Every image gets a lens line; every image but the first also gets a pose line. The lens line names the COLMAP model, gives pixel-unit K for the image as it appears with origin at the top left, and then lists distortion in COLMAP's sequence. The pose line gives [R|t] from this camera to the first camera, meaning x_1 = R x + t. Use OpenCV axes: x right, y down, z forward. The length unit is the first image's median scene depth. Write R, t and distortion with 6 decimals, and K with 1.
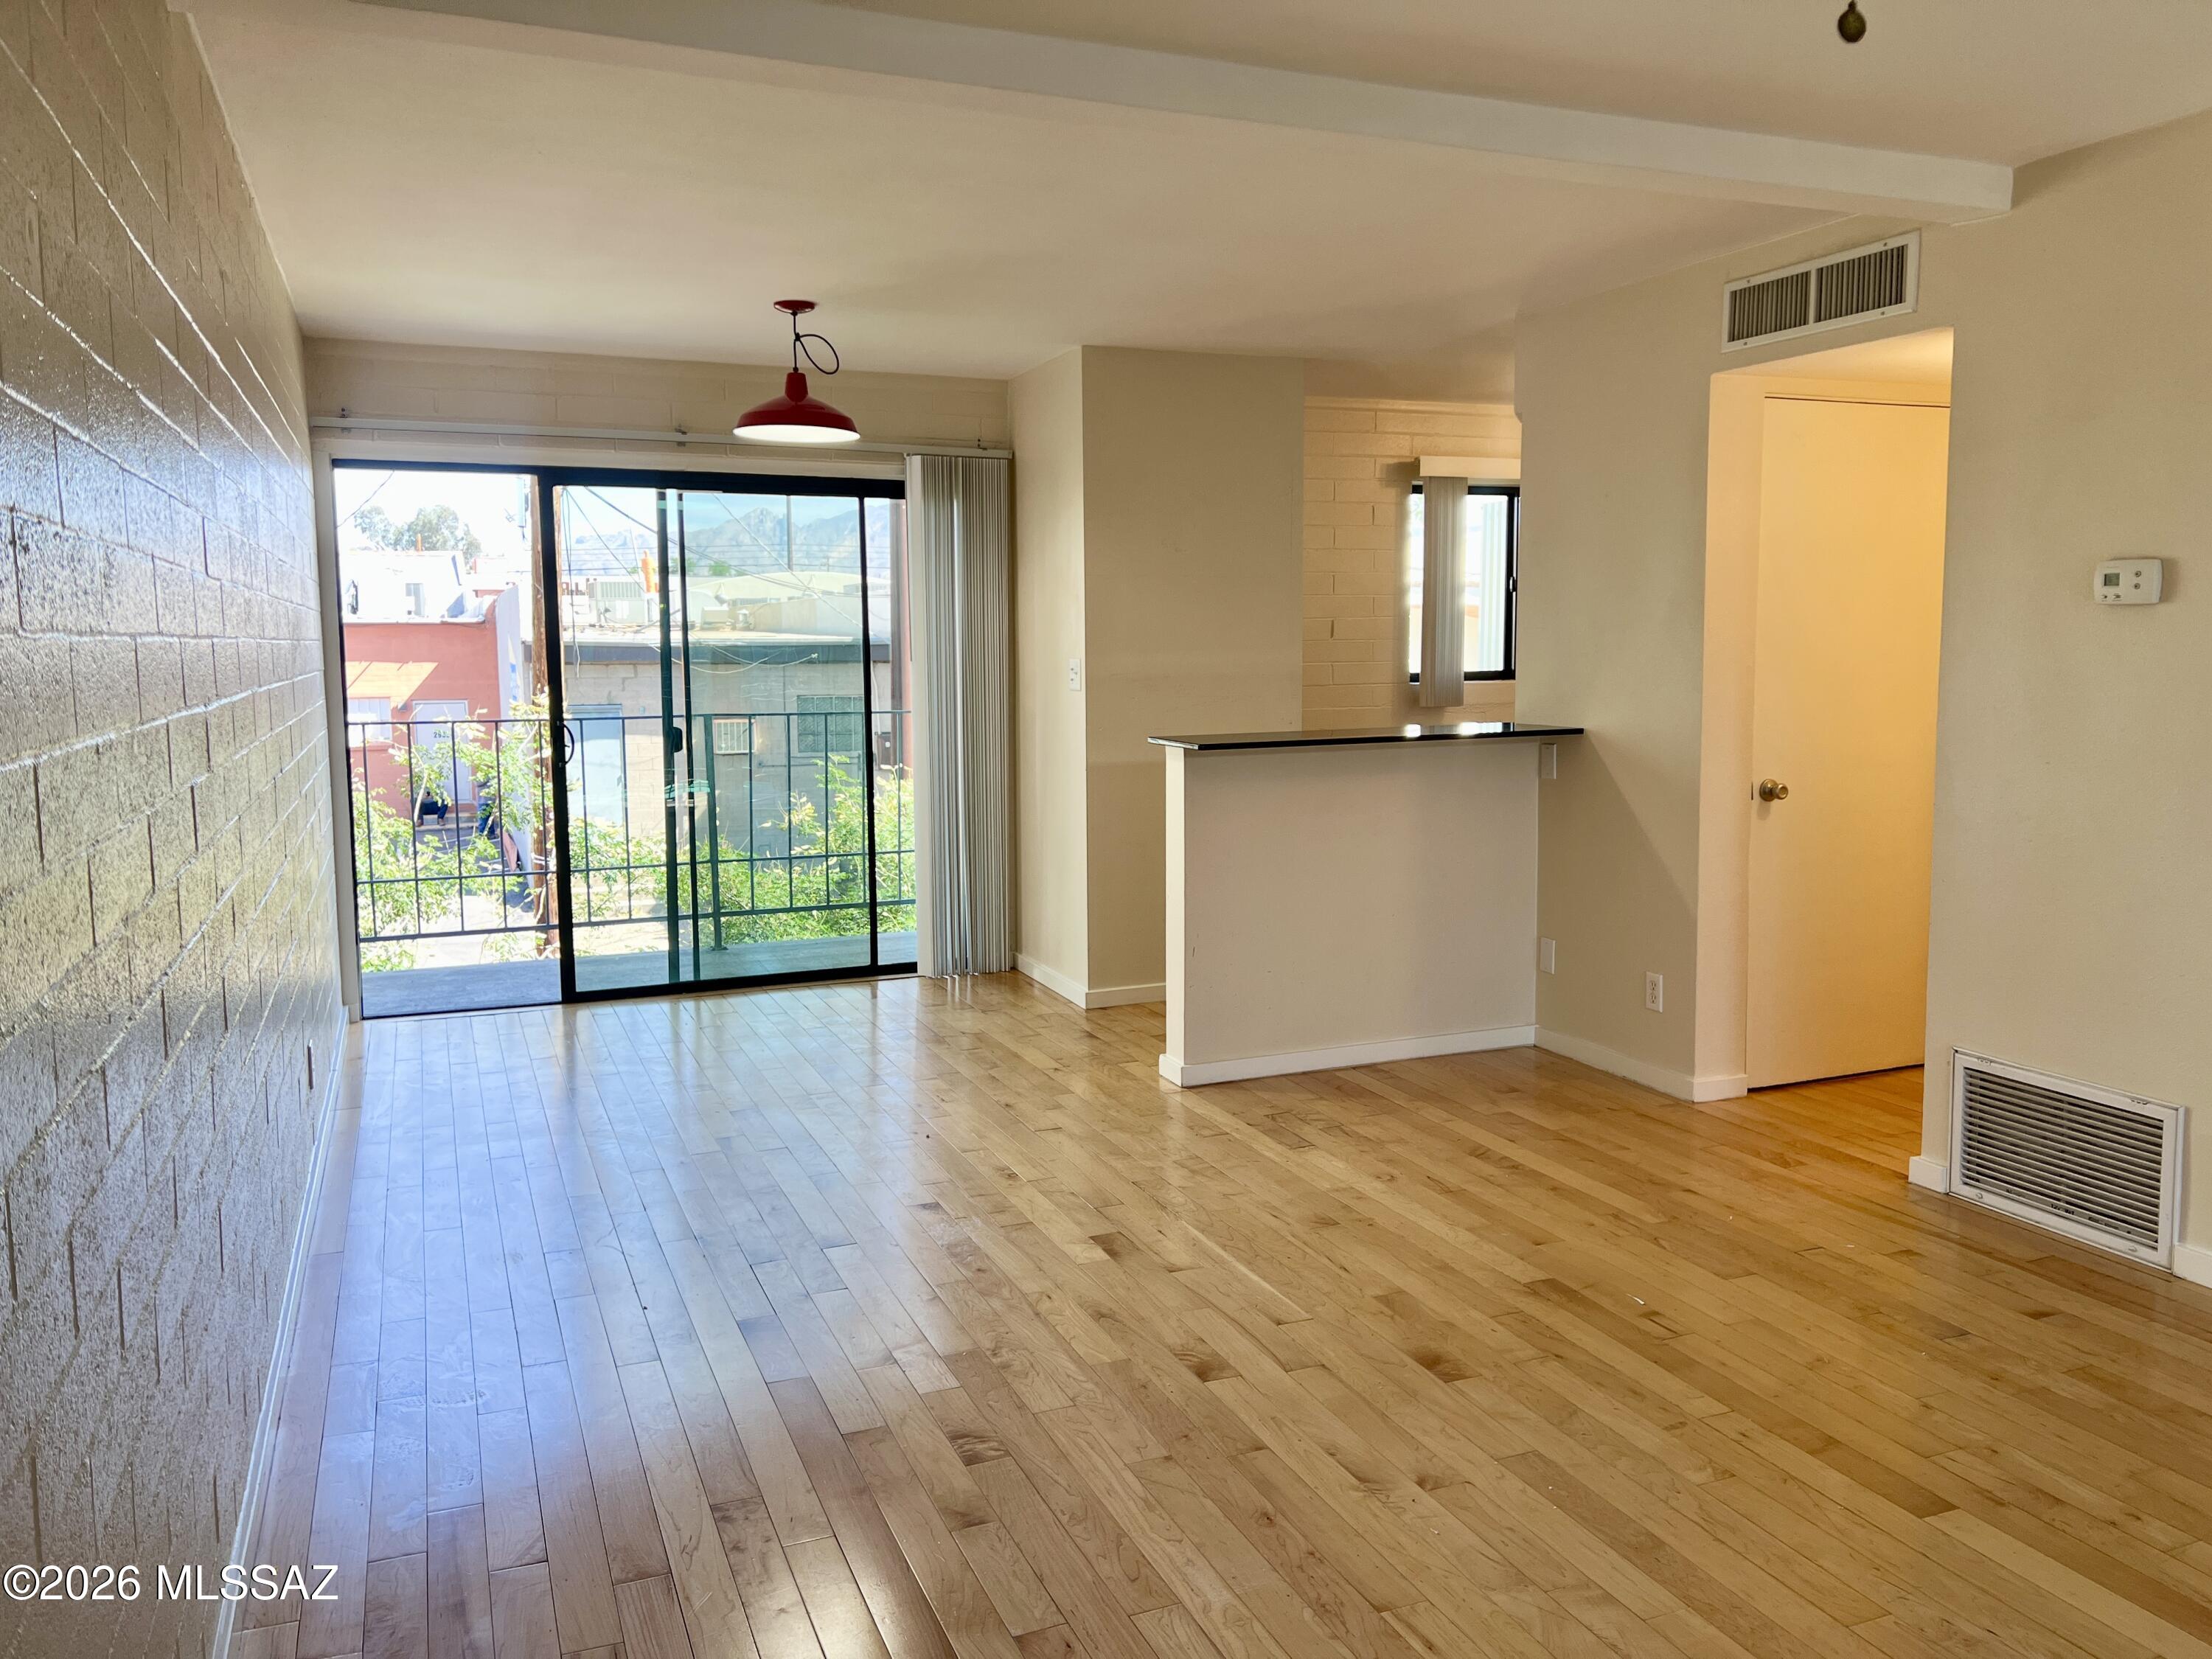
lens RADIAL K [[1649.1, 0, 1116.6], [0, 1649.1, 821.1], [0, 0, 1]] dist [0.074732, -0.138150]
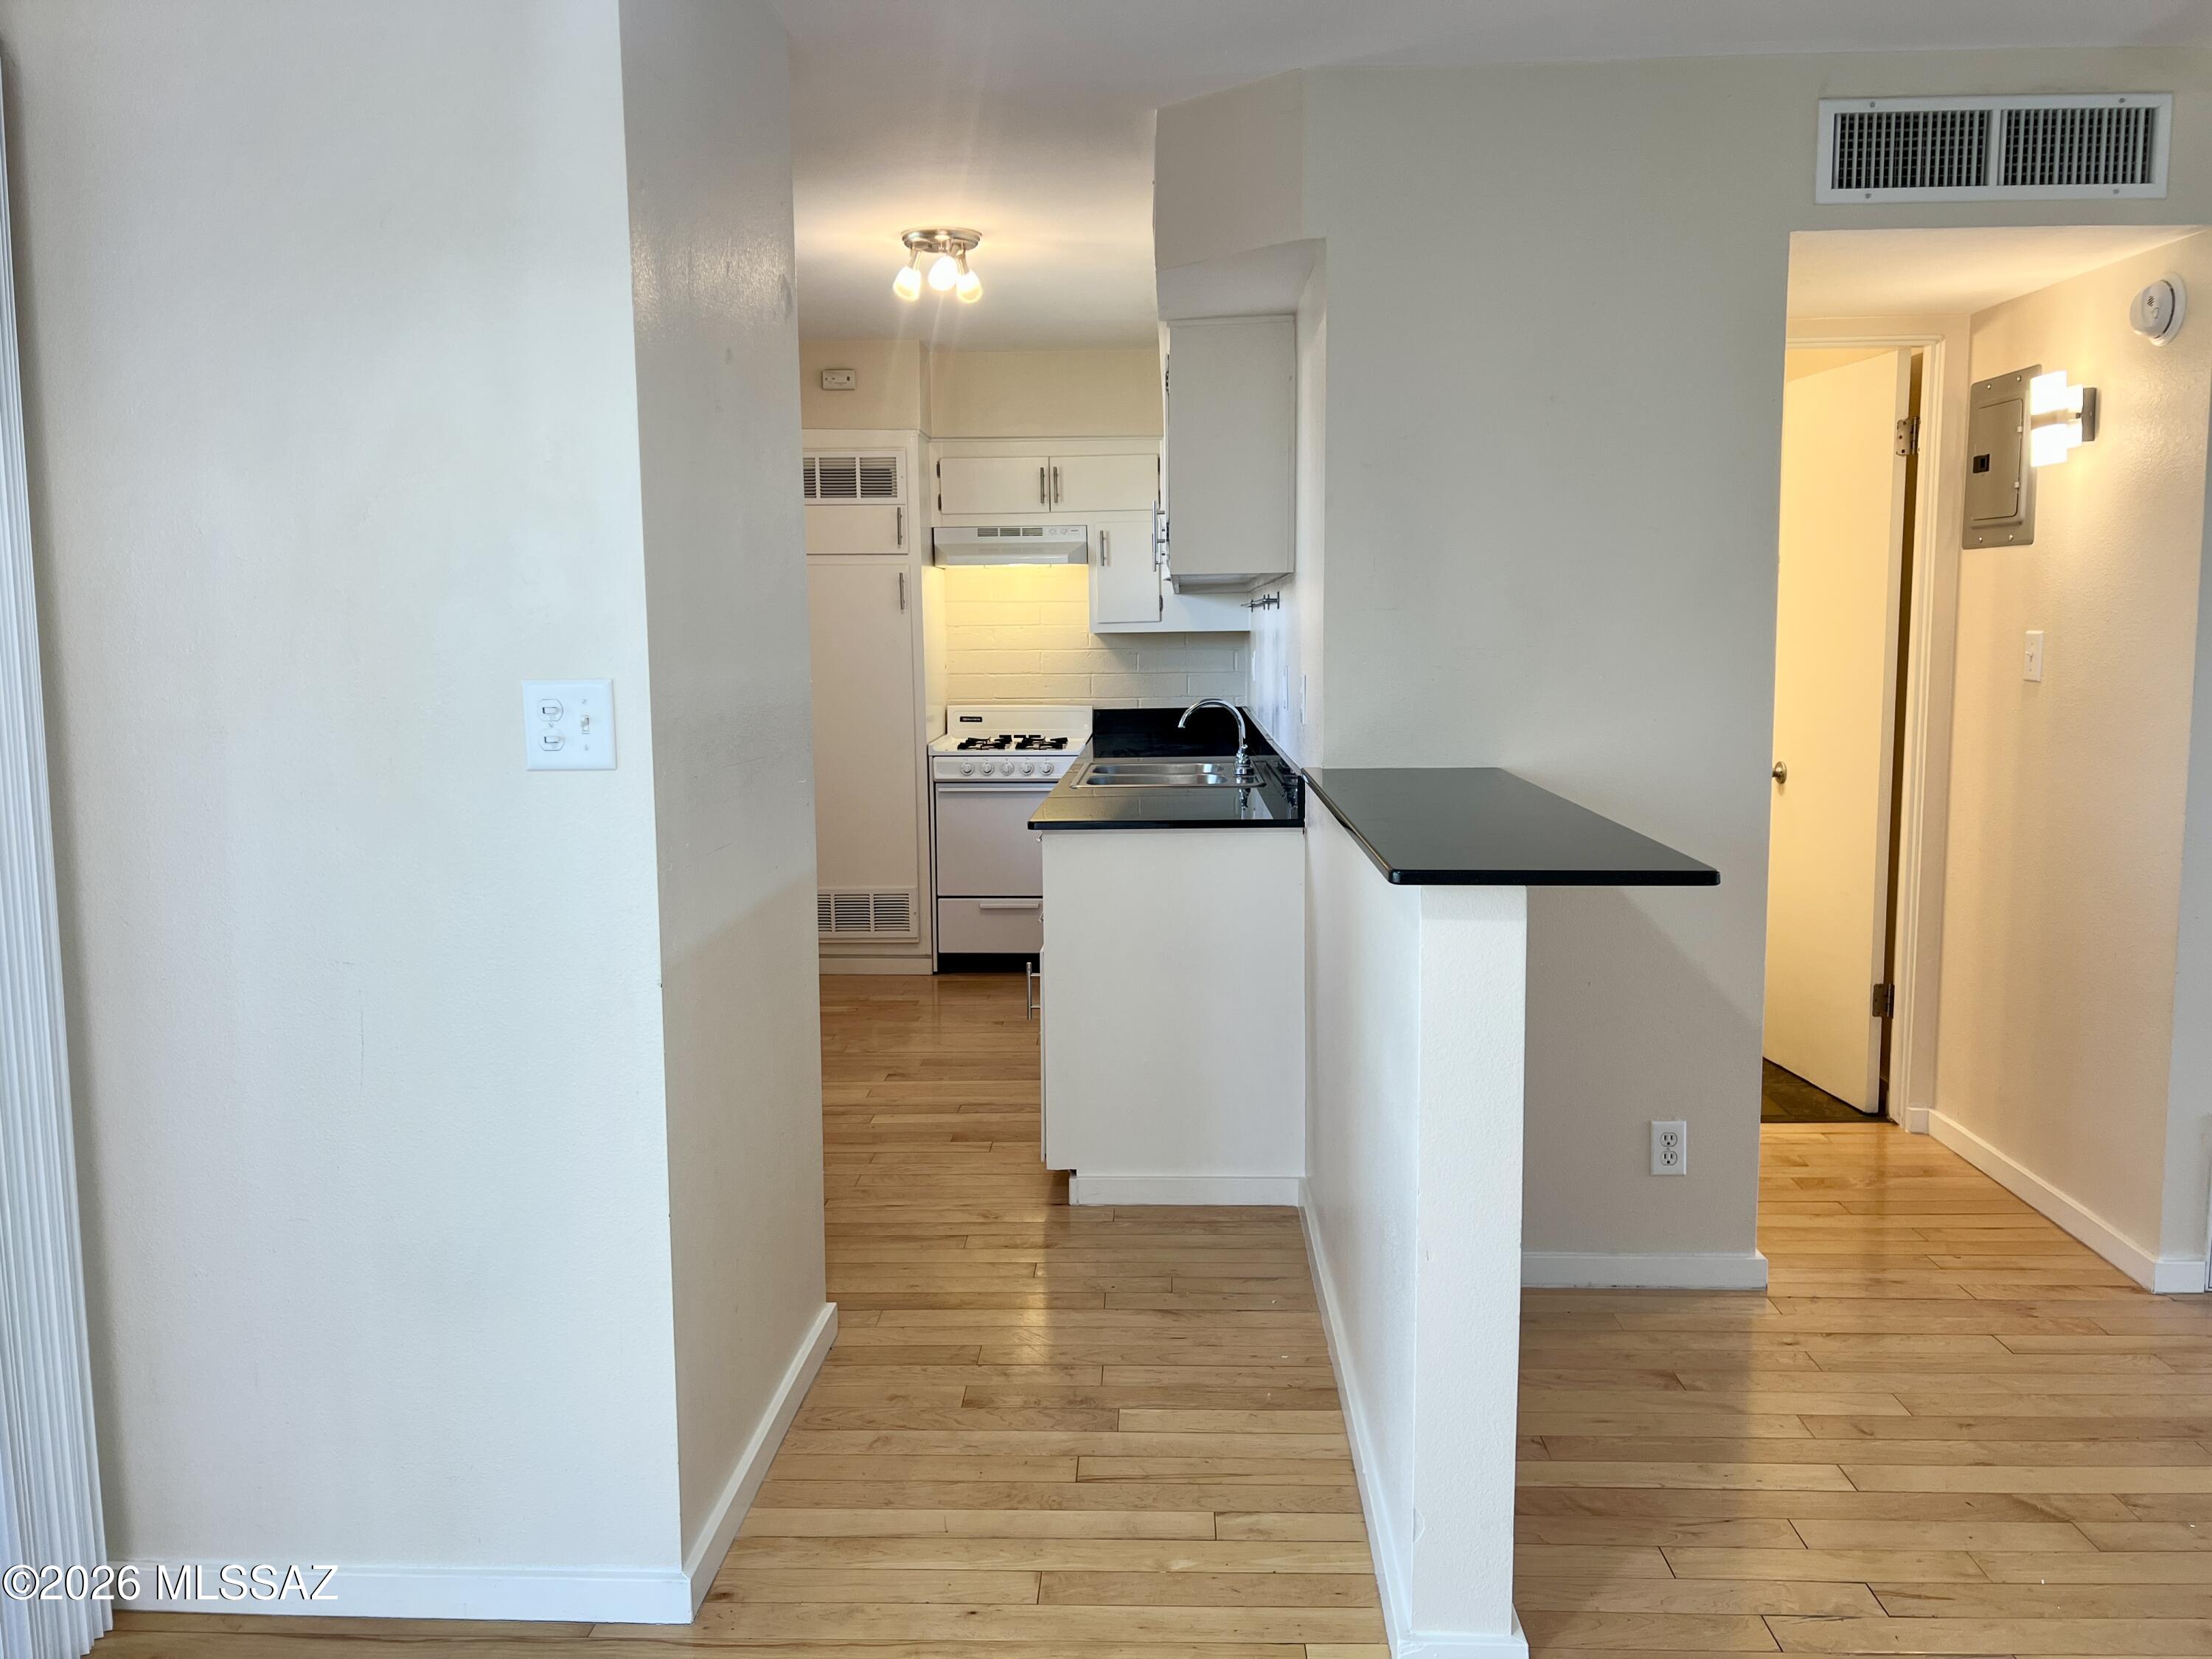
lens RADIAL K [[1664.8, 0, 1114.9], [0, 1664.8, 822.3], [0, 0, 1]] dist [0.123676, -0.138545]
pose [[0.405628, -0.106151, 0.907854, -0.449075], [0.106865, 0.991929, 0.068234, -0.118542], [-0.907770, 0.069340, 0.413698, 1.080191]]
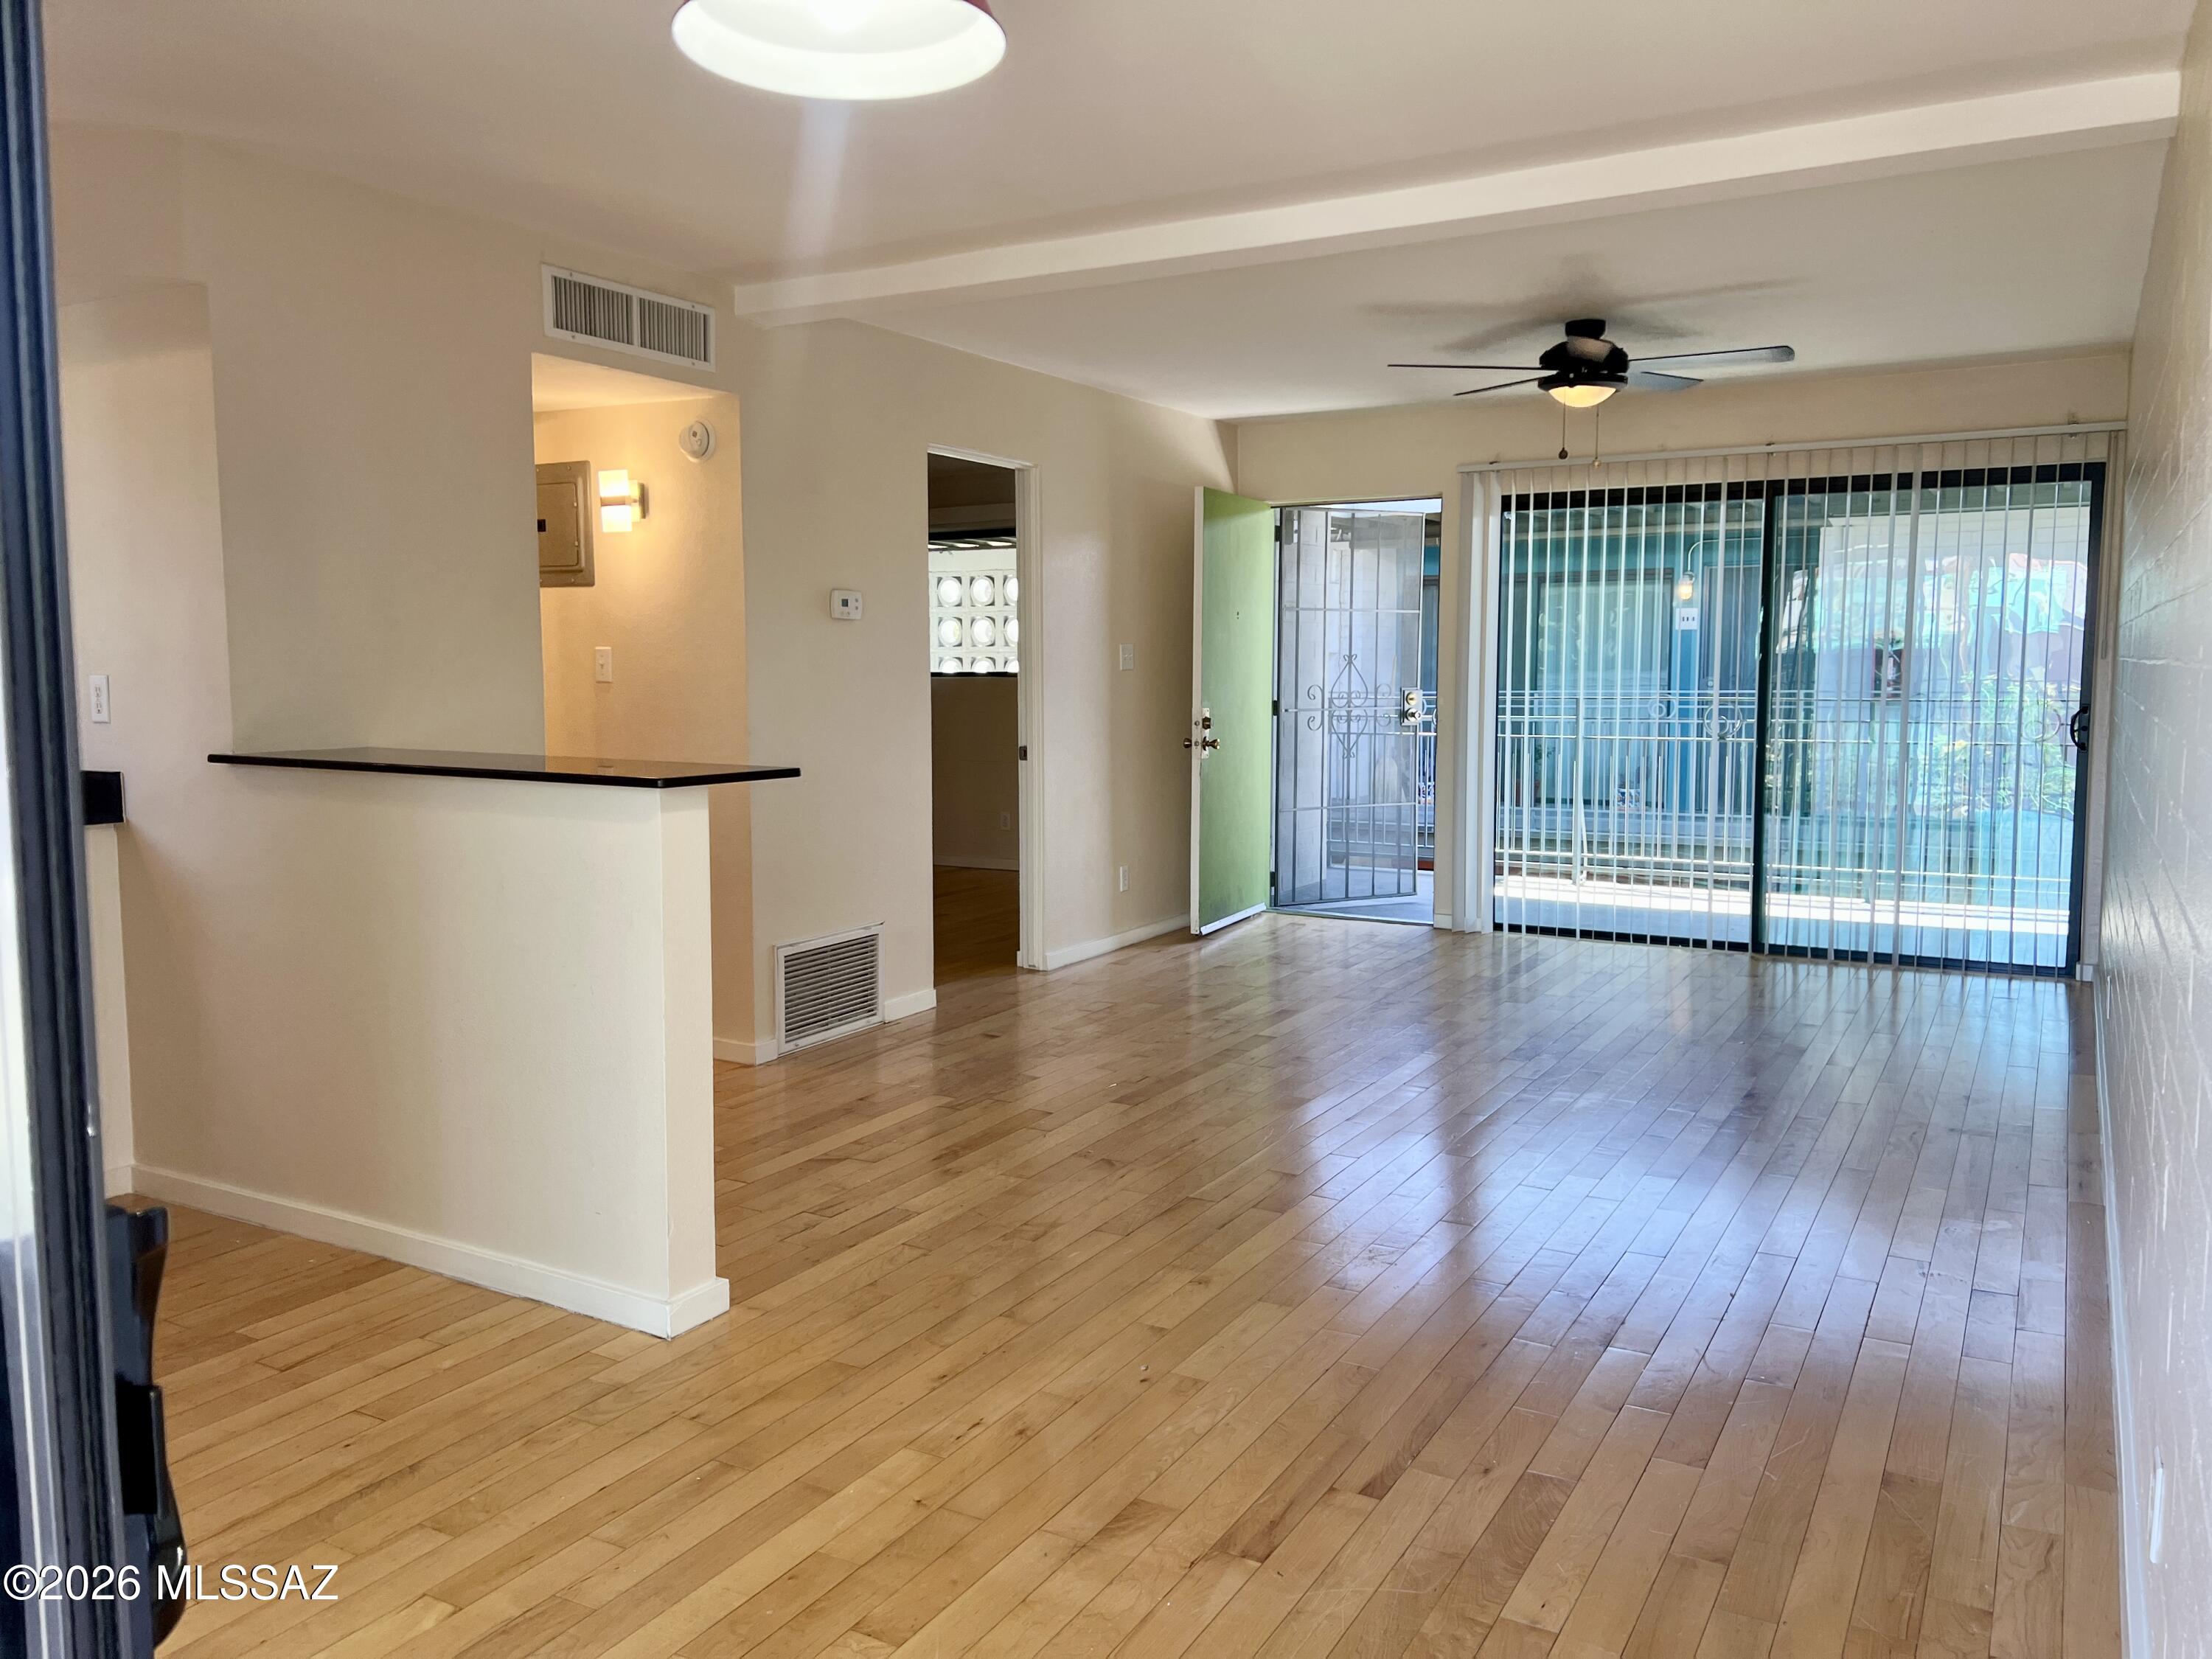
lens RADIAL K [[1649.1, 0, 1116.6], [0, 1649.1, 821.1], [0, 0, 1]] dist [0.074732, -0.138150]
pose [[-0.614971, -0.071091, 0.785338, -0.664212], [0.089967, 0.983099, 0.159444, -0.141528], [-0.783401, 0.168708, -0.598182, 1.486149]]
